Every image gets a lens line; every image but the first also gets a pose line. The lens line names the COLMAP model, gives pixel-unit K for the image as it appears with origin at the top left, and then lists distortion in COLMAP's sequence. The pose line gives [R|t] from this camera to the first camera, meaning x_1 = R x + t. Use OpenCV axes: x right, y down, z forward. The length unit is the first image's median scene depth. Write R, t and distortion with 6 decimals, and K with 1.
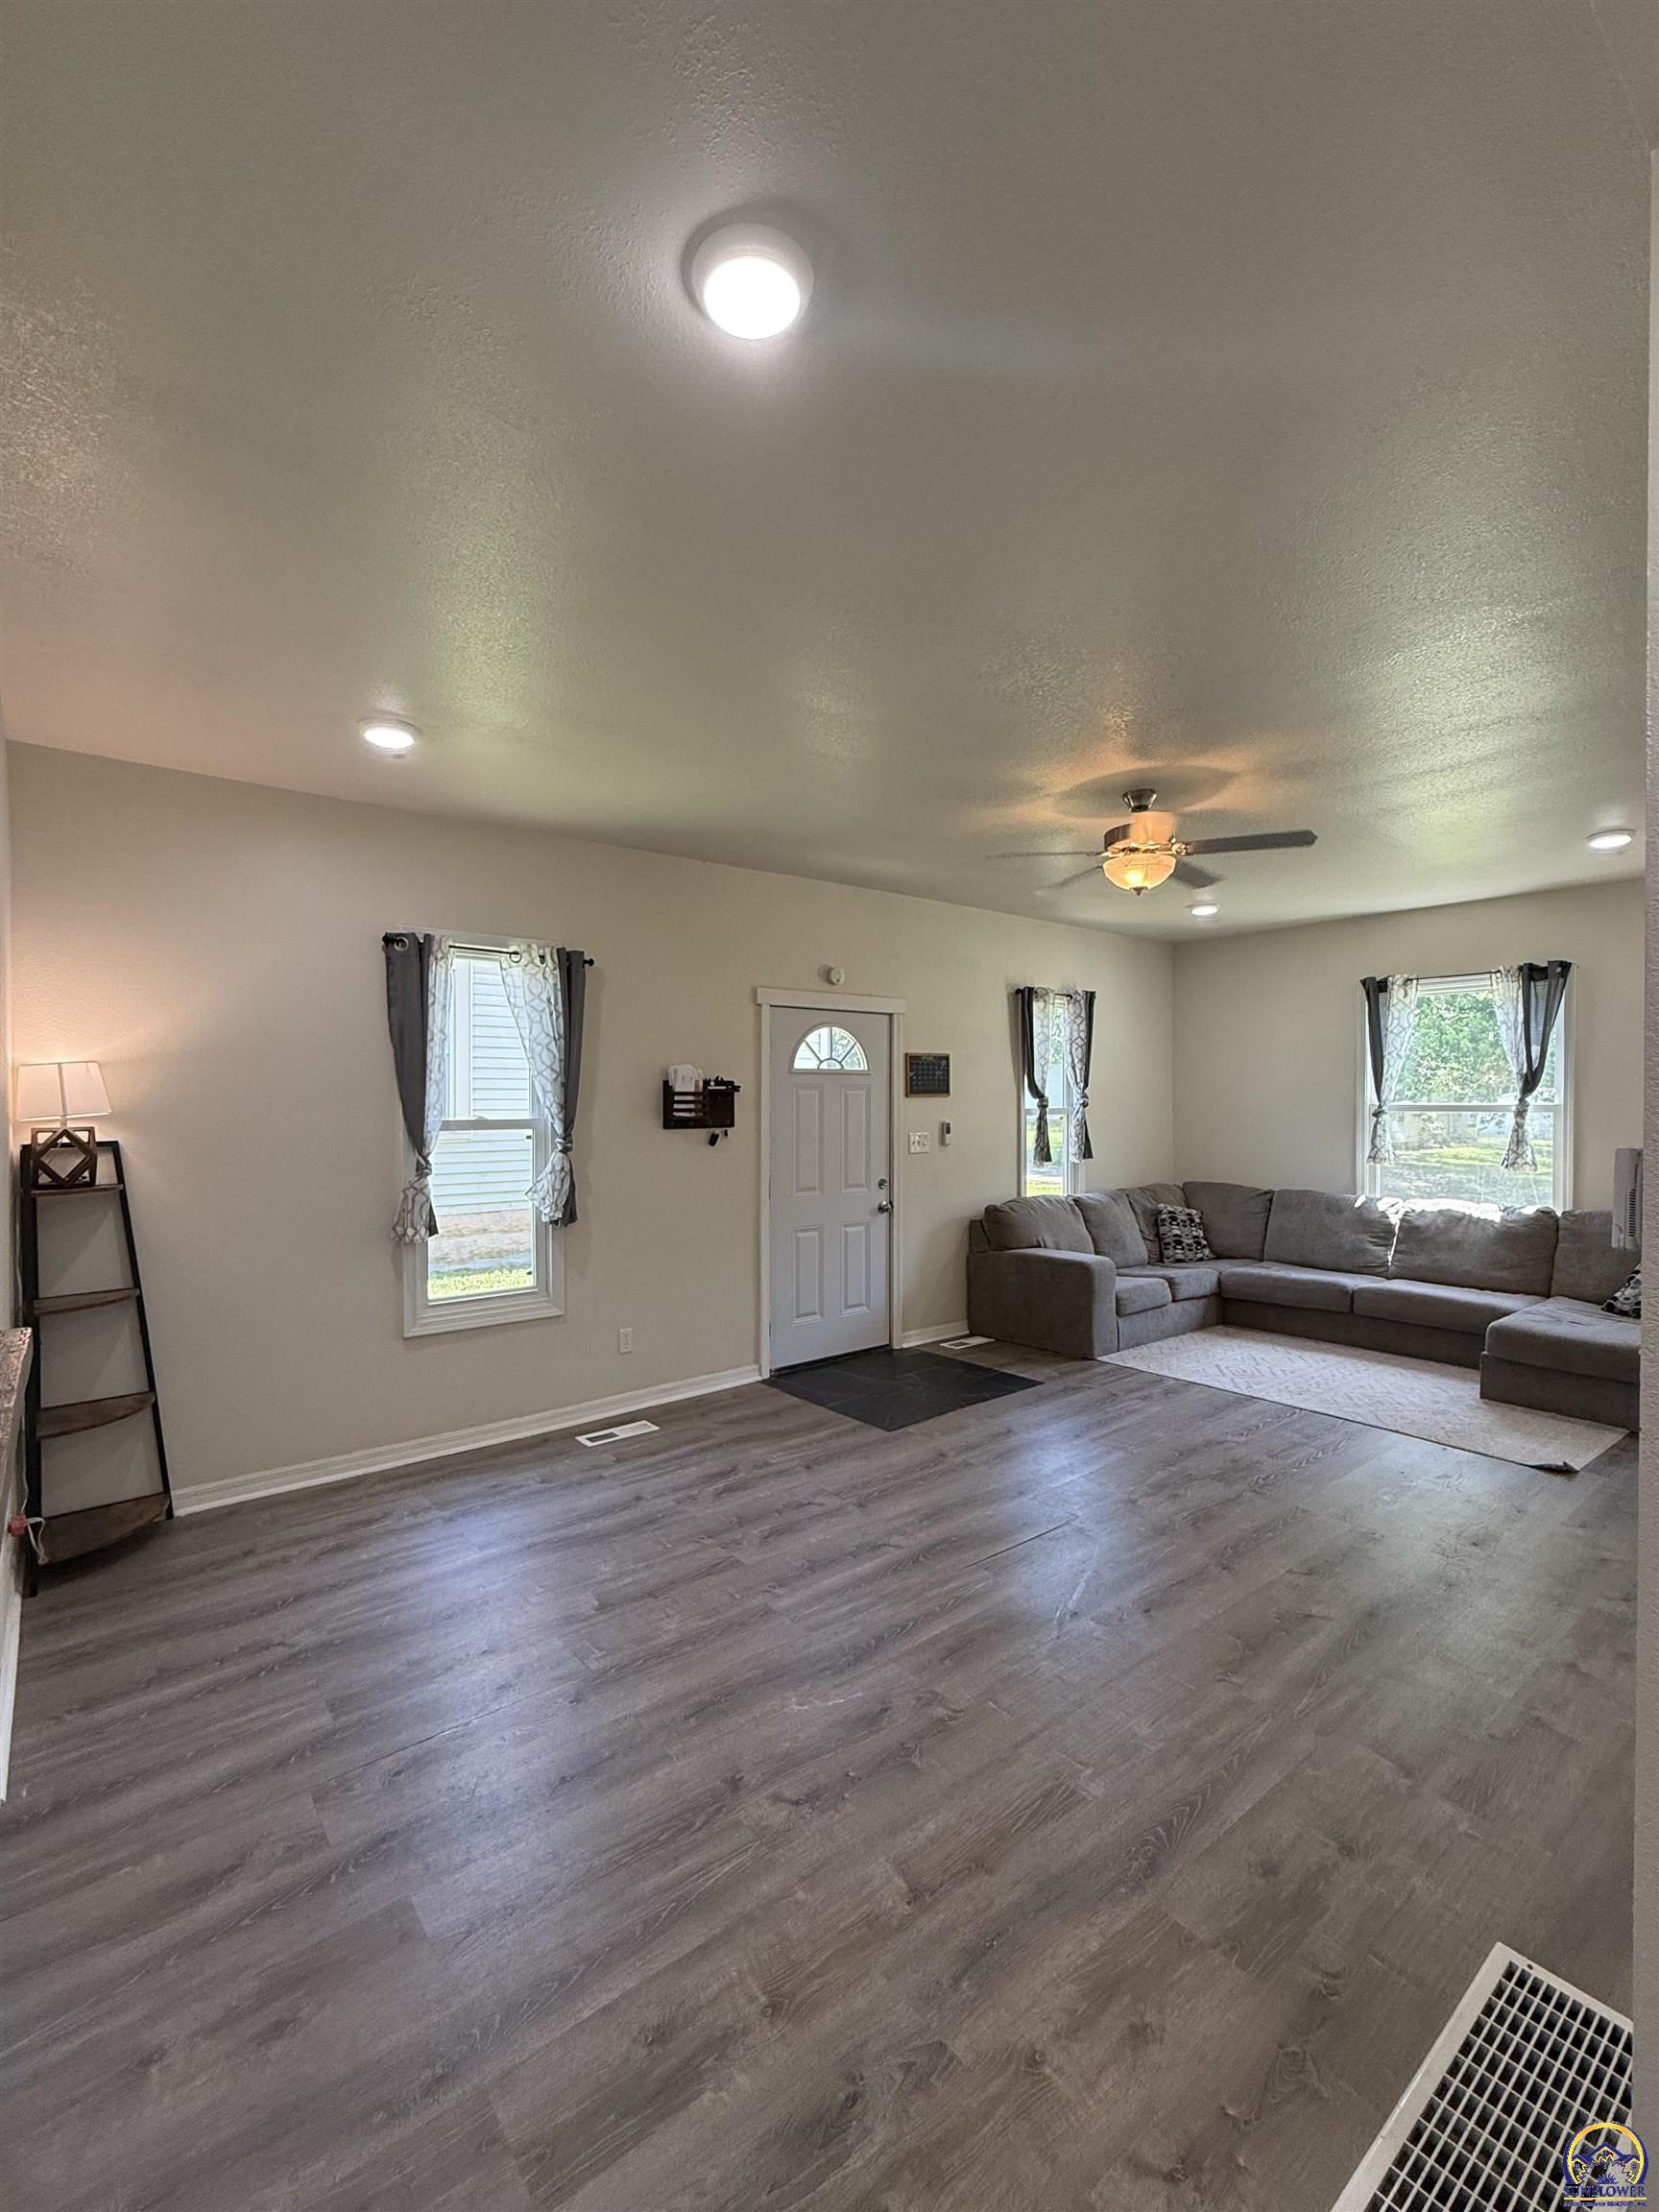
lens RADIAL K [[959.1, 0, 829.5], [0, 959.1, 1106.0], [0, 0, 1]] dist [0.000916, 0.000372]
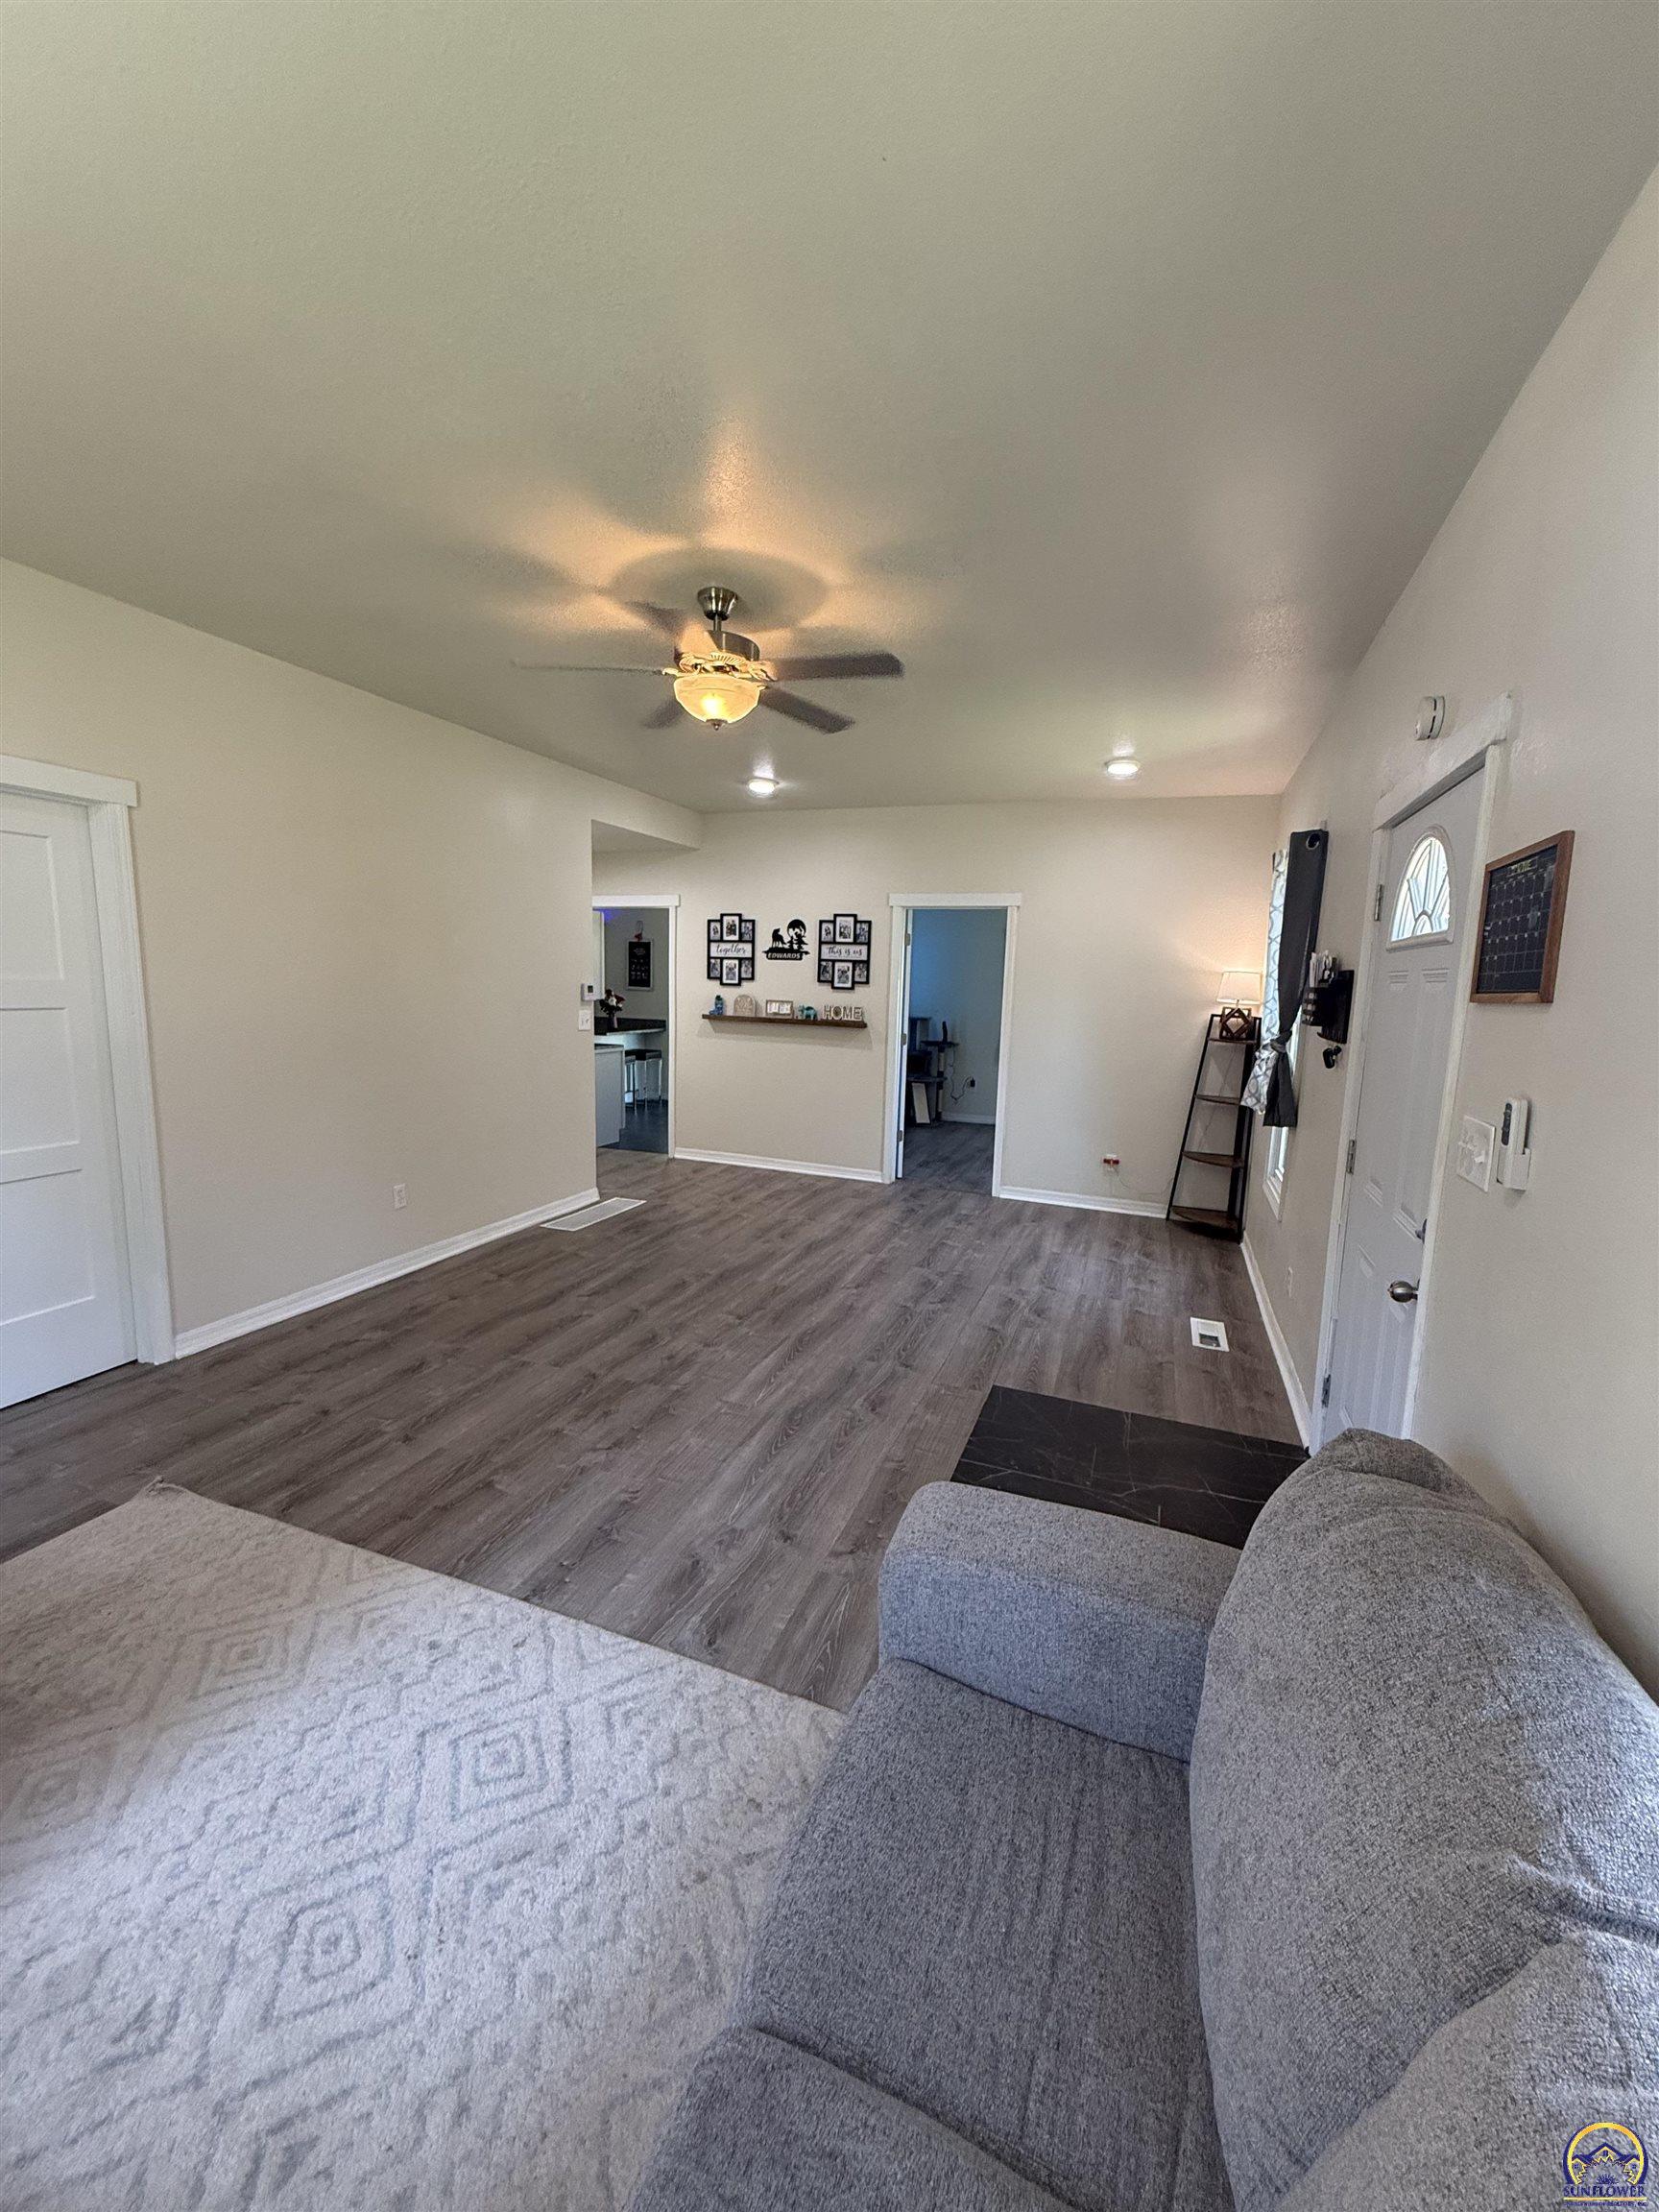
lens RADIAL K [[880.2, 0, 832.1], [0, 880.2, 1102.7], [0, 0, 1]] dist [0.001339, -0.000076]
pose [[-0.856938, 0.050320, -0.512958, 0.670376], [-0.030165, 0.988621, 0.147374, -0.020412], [0.514537, 0.141764, -0.845668, 1.815020]]
